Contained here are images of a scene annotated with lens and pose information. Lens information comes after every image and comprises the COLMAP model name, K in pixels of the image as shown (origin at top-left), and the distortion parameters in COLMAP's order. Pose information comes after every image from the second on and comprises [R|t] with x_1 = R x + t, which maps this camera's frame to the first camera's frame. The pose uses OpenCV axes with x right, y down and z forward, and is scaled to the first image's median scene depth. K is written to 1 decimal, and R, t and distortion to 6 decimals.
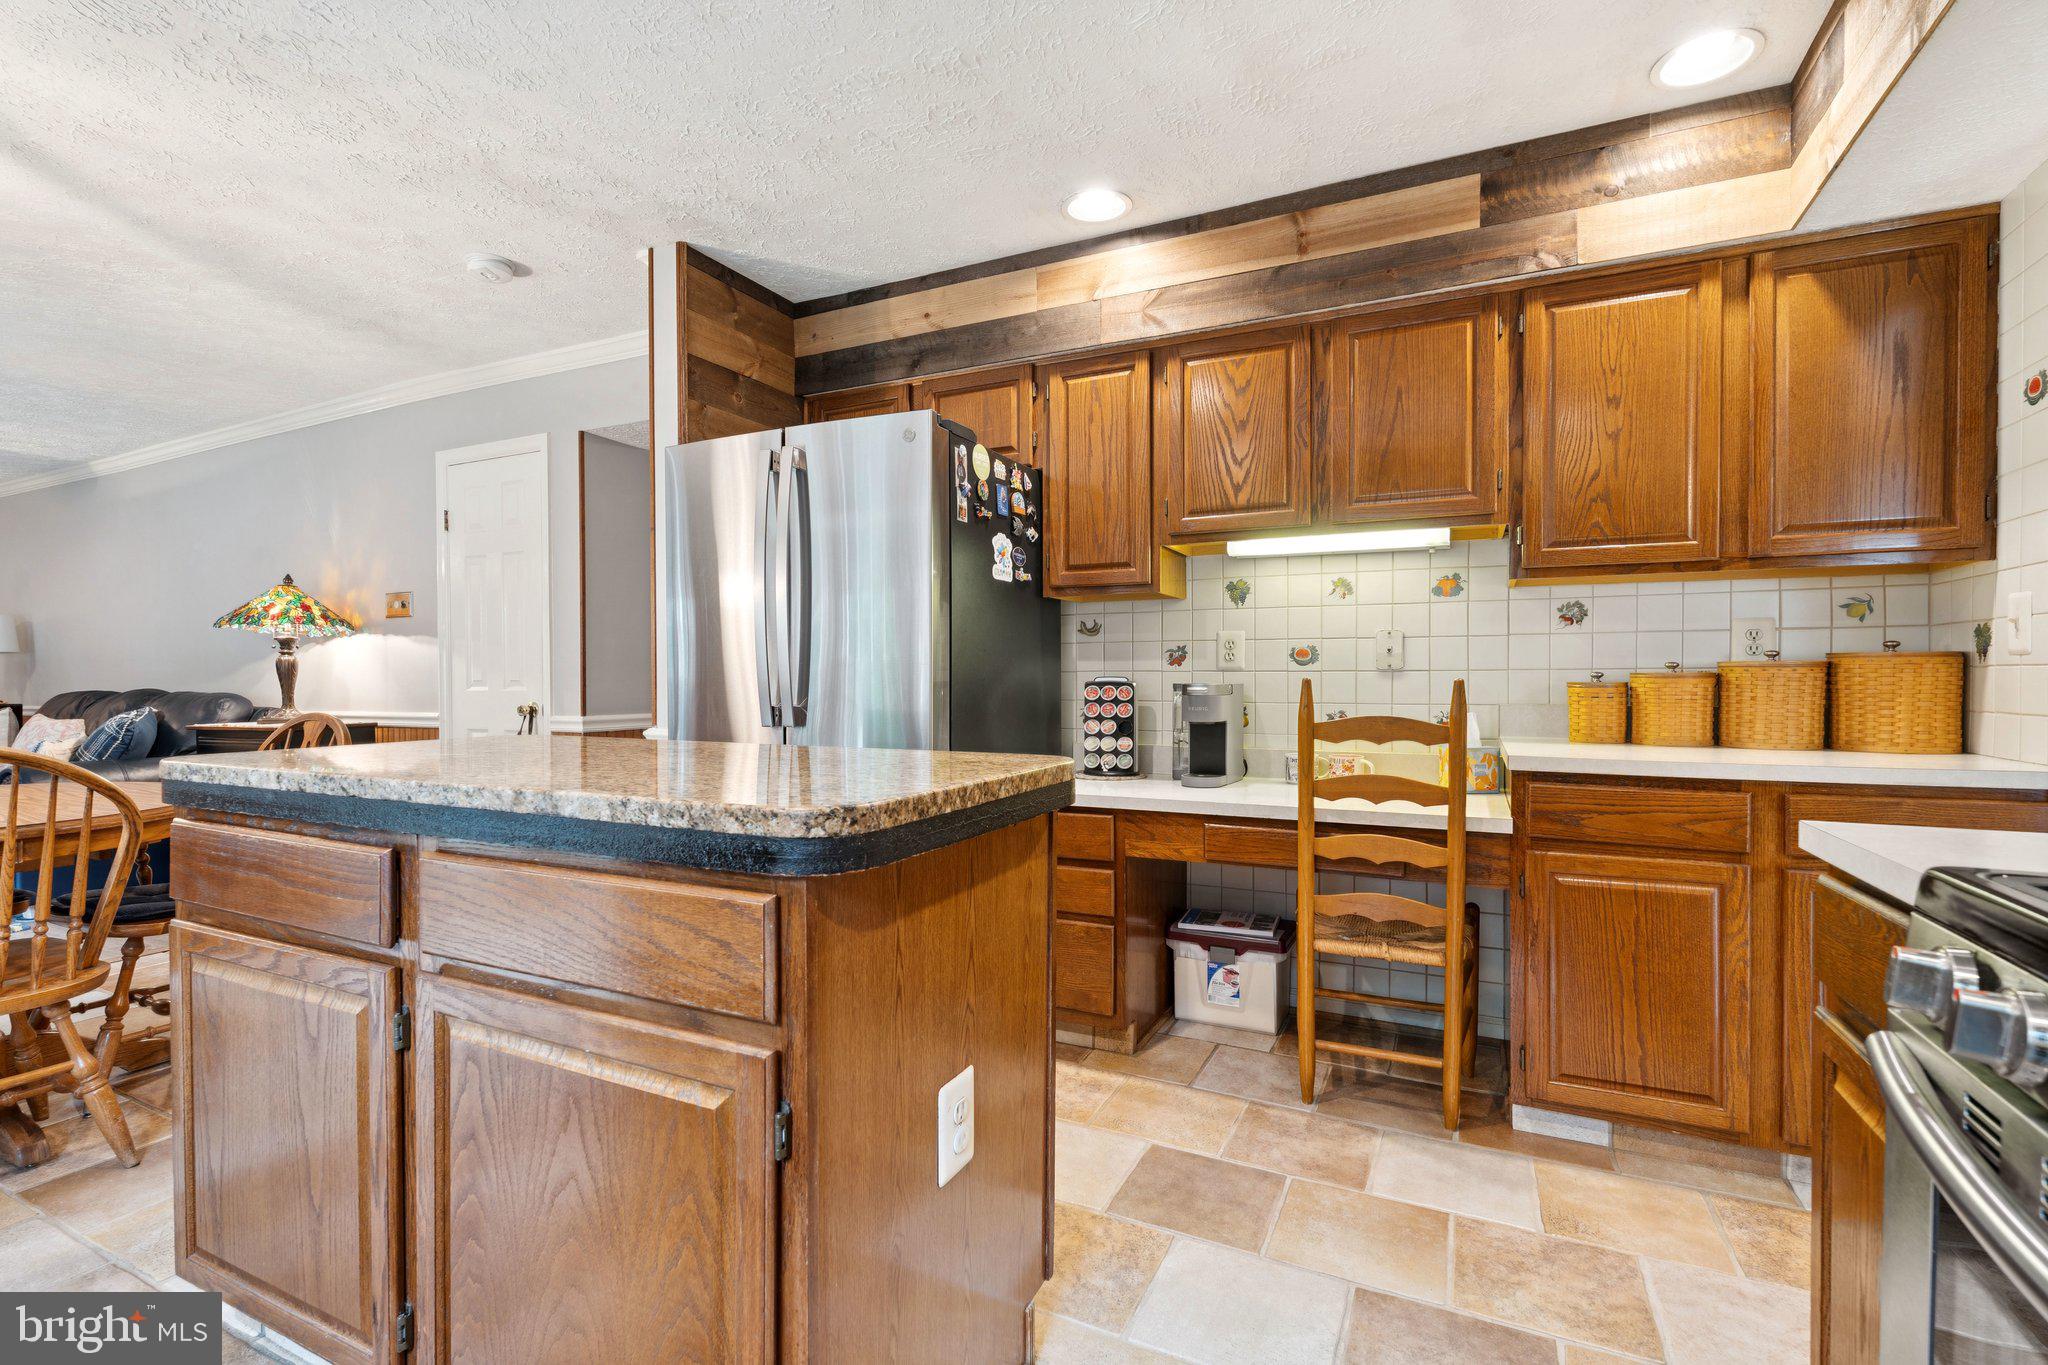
lens RADIAL K [[898.4, 0, 1028.2], [0, 898.4, 676.3], [0, 0, 1]] dist [-0.001492, -0.000399]
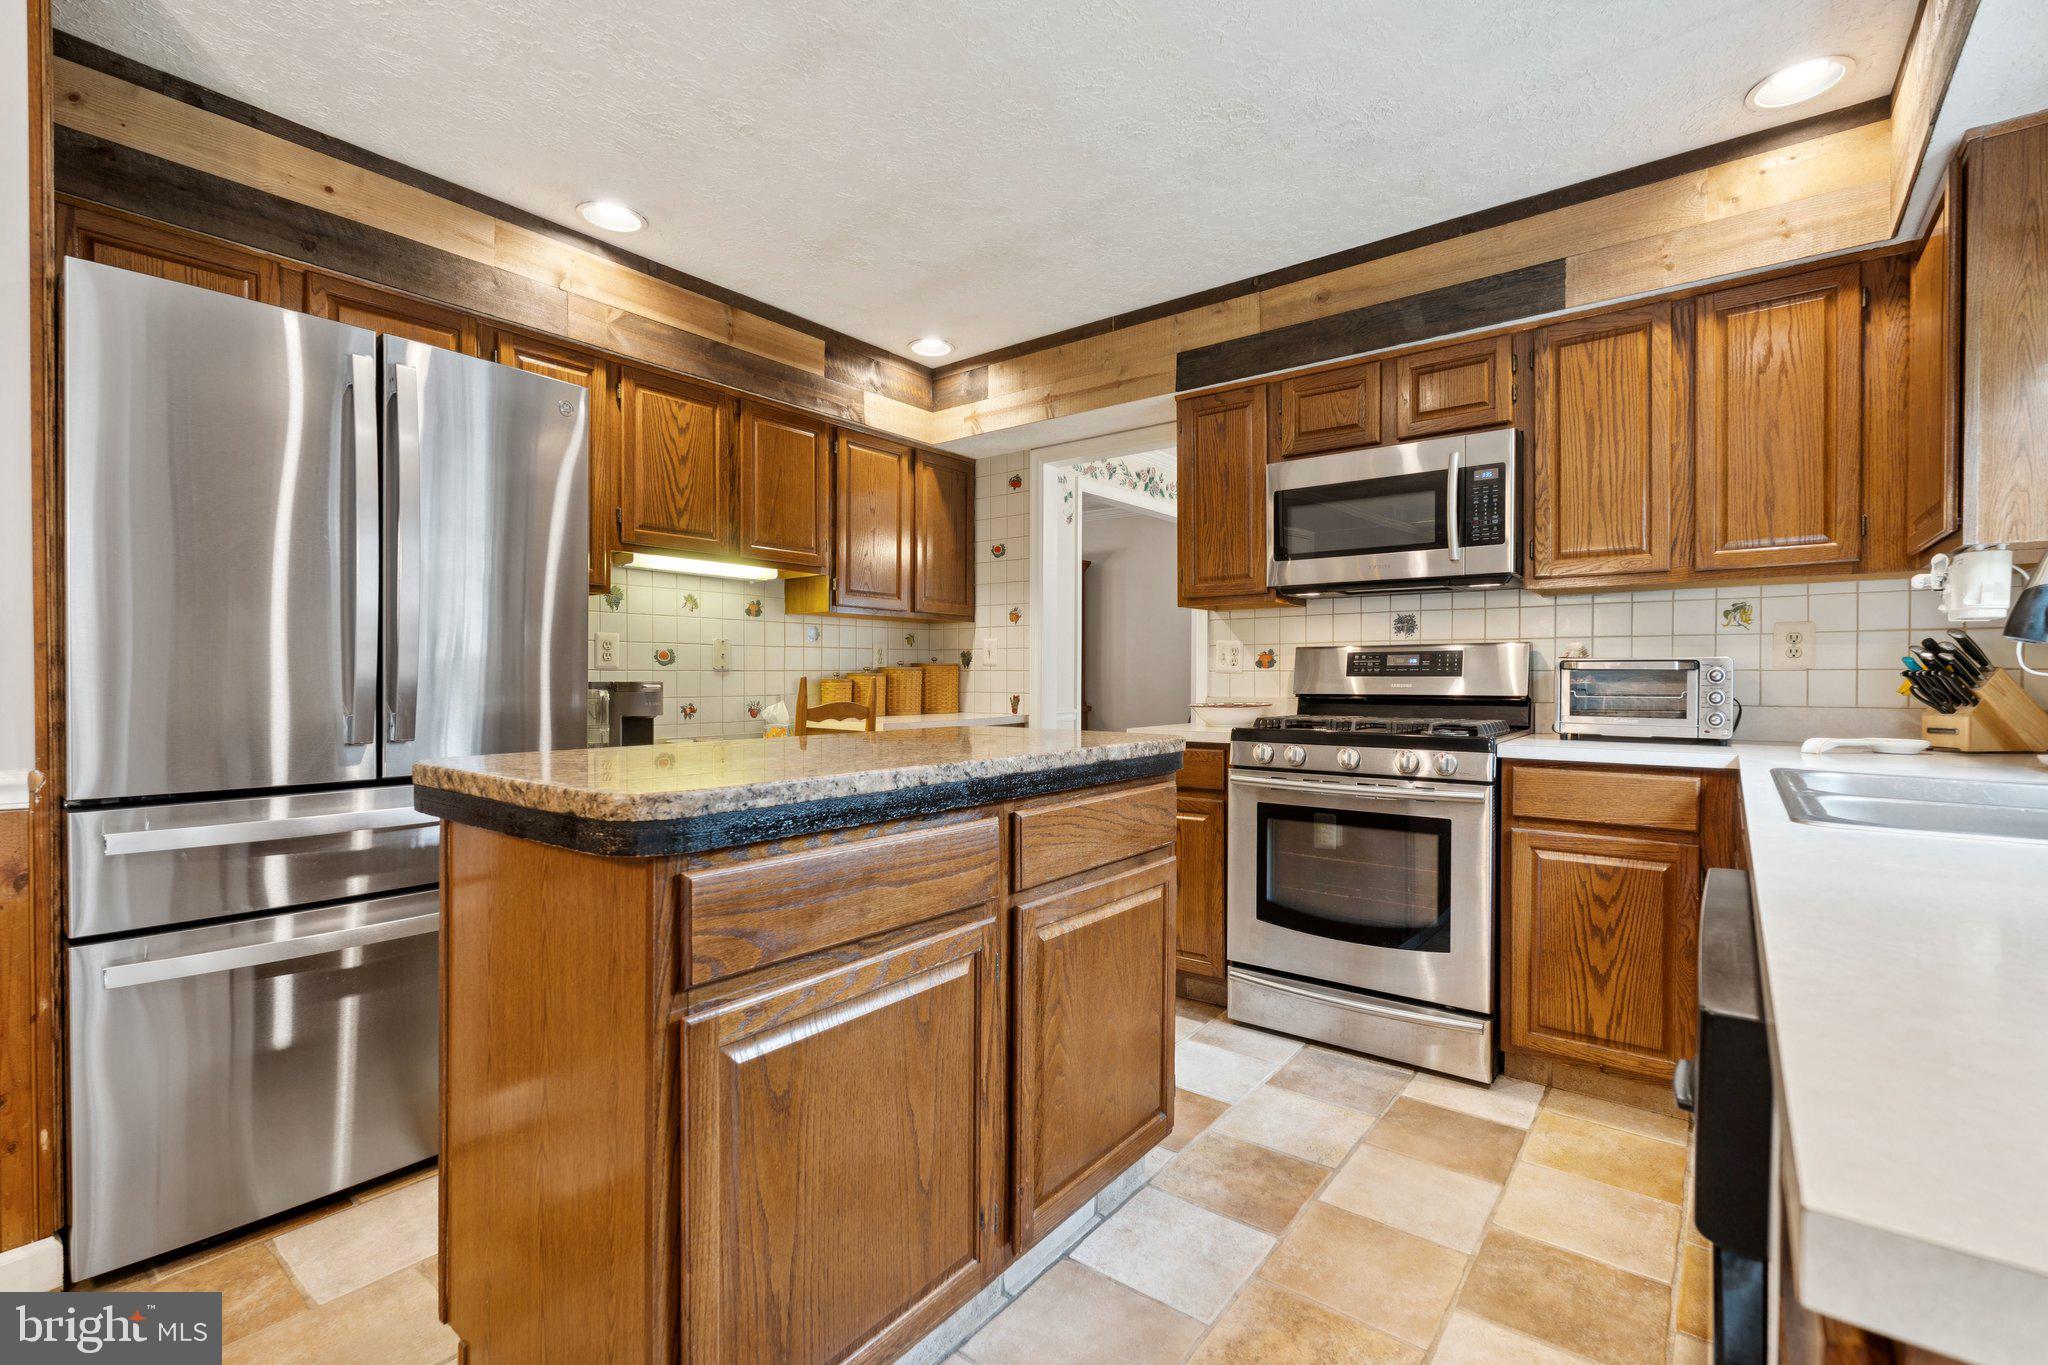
lens RADIAL K [[917.8, 0, 1024.0], [0, 917.8, 682.5], [0, 0, 1]] dist [-0.001187, 0.000000]
pose [[0.211920, -0.004796, 0.977275, -0.864611], [-0.002257, 0.999983, 0.005397, 0.002841], [-0.977284, -0.003350, 0.211906, 0.320624]]
